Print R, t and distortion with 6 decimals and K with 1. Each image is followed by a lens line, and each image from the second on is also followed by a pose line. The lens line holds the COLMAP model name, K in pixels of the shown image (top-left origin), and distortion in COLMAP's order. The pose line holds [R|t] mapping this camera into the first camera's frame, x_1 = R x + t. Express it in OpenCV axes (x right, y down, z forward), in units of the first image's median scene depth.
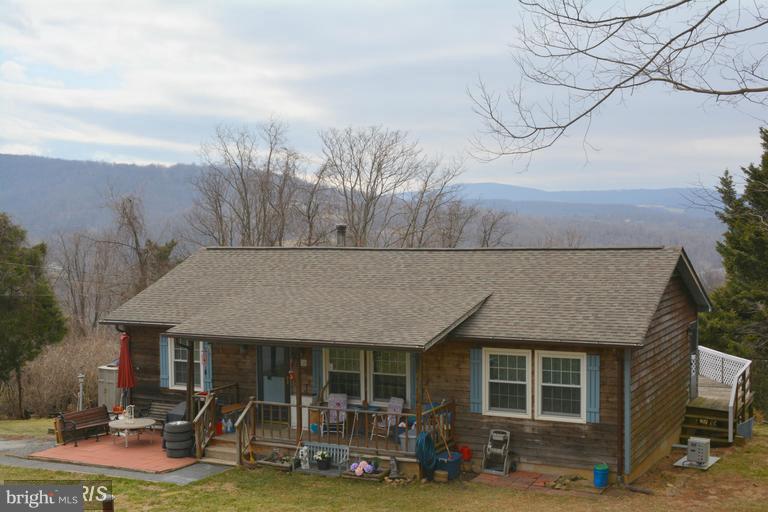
lens RADIAL K [[966.0, 0, 384.0], [0, 966.0, 256.0], [0, 0, 1]] dist [-0.014378, -0.014027]
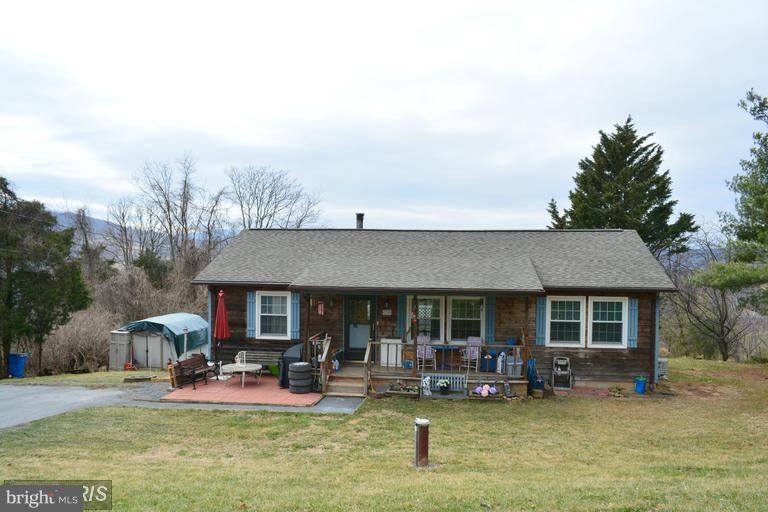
lens RADIAL K [[604.4, 0, 382.8], [0, 604.4, 261.0], [0, 0, 1]] dist [-0.080420, 0.002824]
pose [[0.943045, 0.018323, 0.332161, -0.390685], [-0.010787, 0.999641, -0.024518, 0.071022], [-0.332491, 0.019539, 0.942904, 0.302031]]
